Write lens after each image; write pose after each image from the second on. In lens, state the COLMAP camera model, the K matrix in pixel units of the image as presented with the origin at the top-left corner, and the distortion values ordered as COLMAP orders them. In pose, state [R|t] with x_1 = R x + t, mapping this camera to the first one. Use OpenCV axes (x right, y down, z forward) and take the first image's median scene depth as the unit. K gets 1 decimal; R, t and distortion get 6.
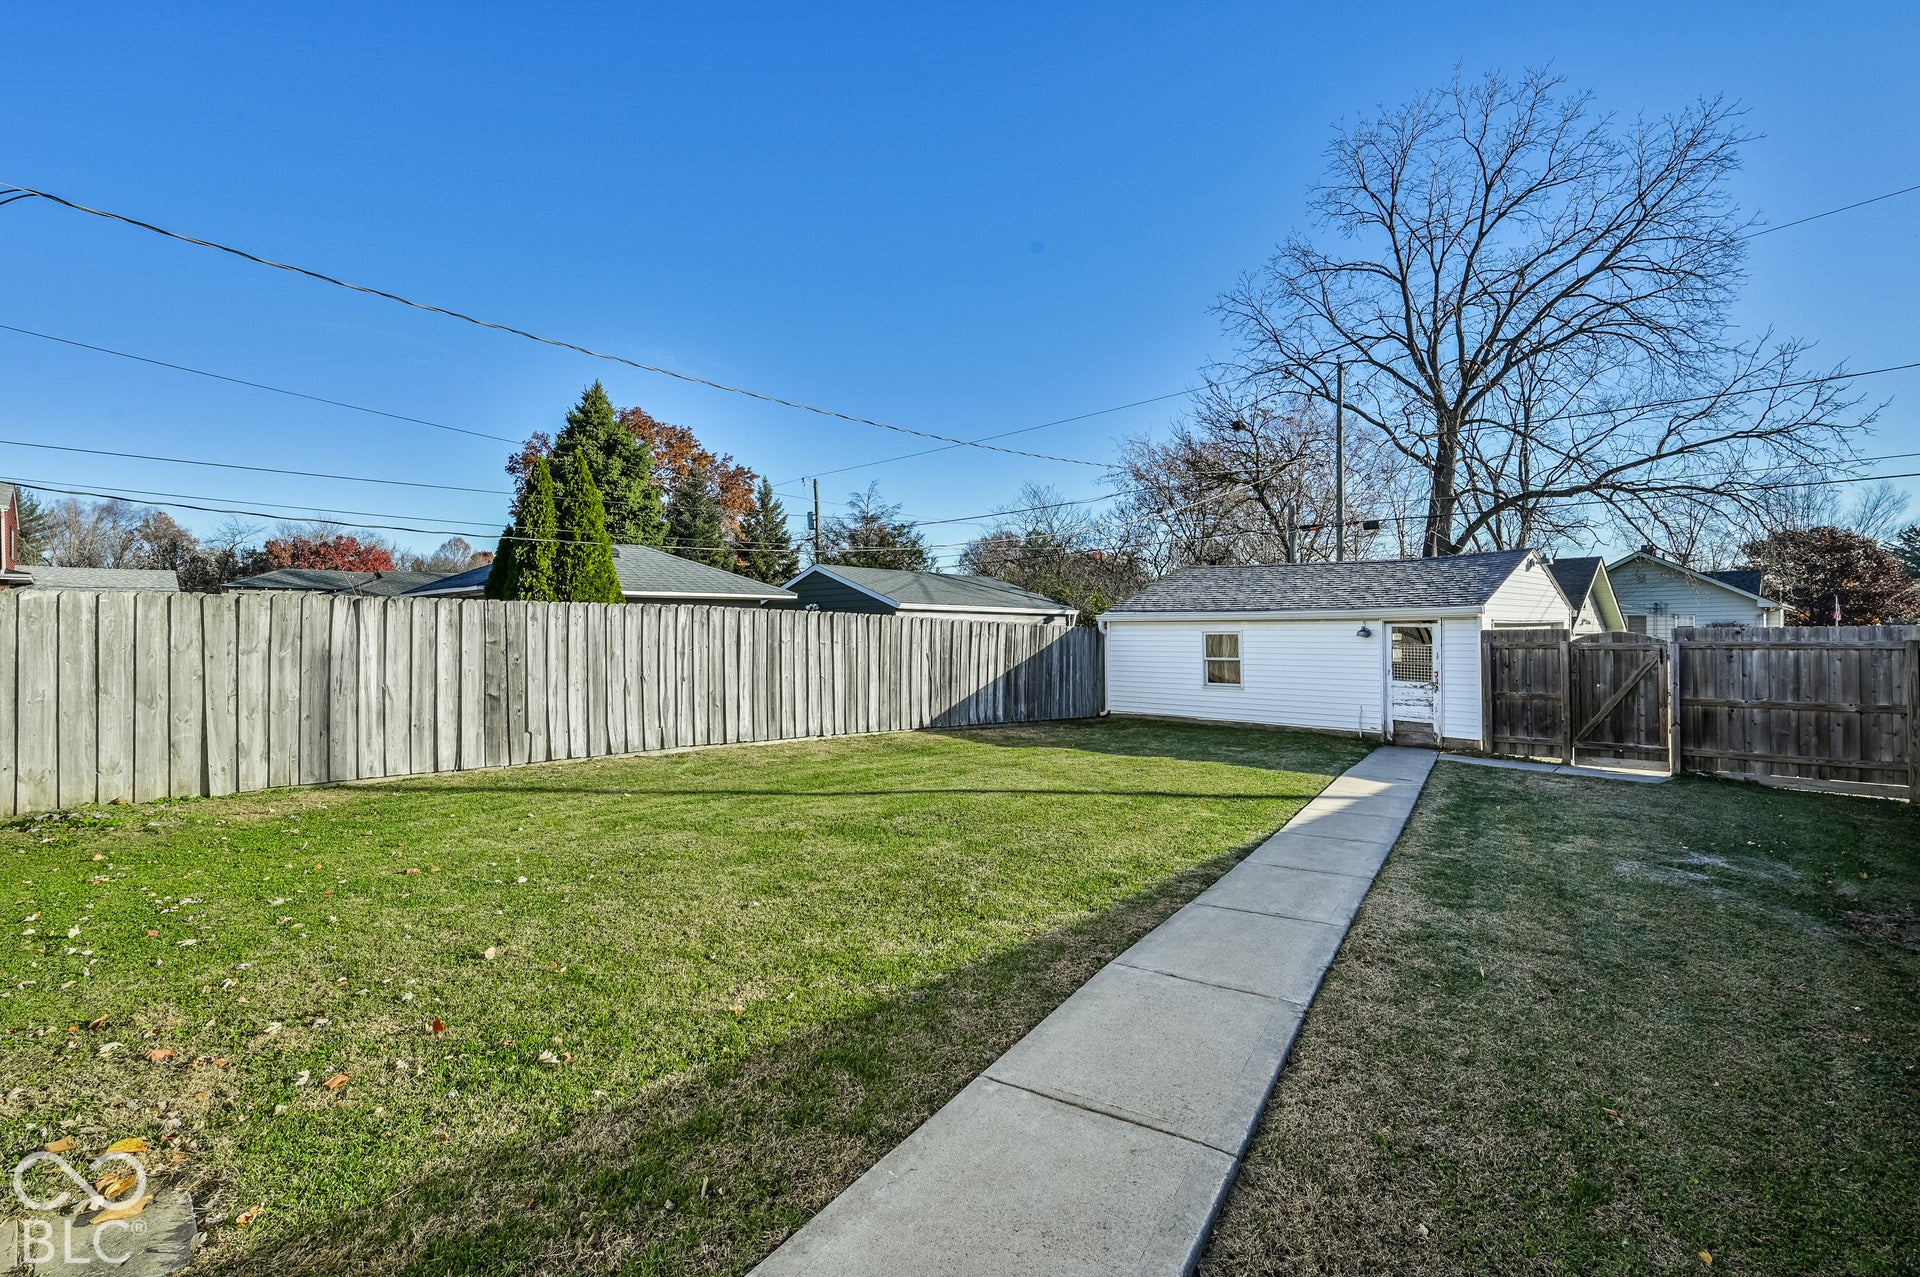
lens RADIAL K [[873.6, 0, 959.4], [0, 873.6, 632.1], [0, 0, 1]] dist [0.003137, 0.000359]
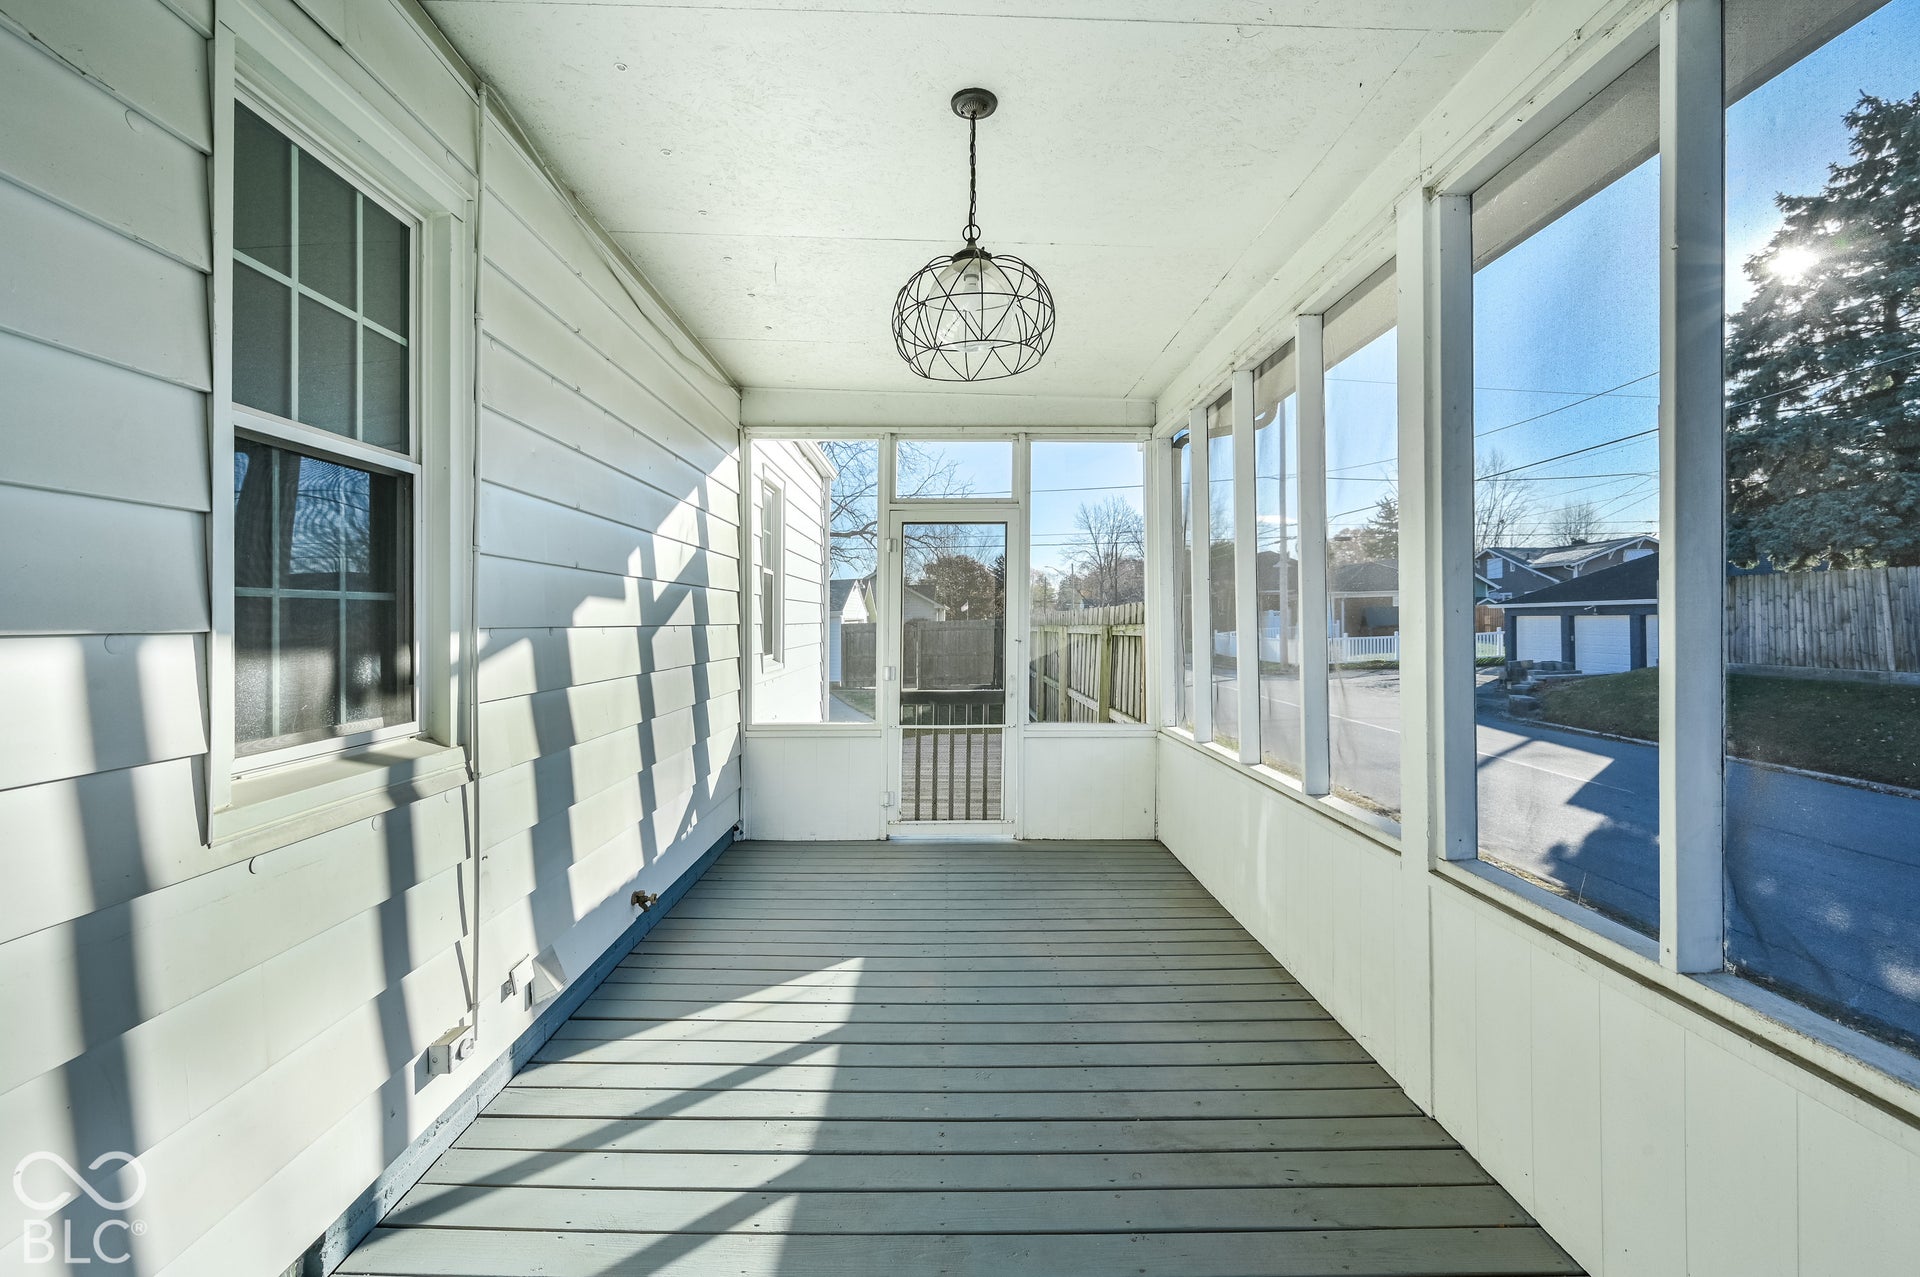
lens RADIAL K [[873.6, 0, 957.1], [0, 873.6, 625.3], [0, 0, 1]] dist [0.003137, 0.000359]
pose [[0.715196, -0.003118, 0.698917, -0.113828], [0.001997, 0.999995, 0.002418, -0.000241], [-0.698921, -0.000334, 0.715199, -0.112900]]
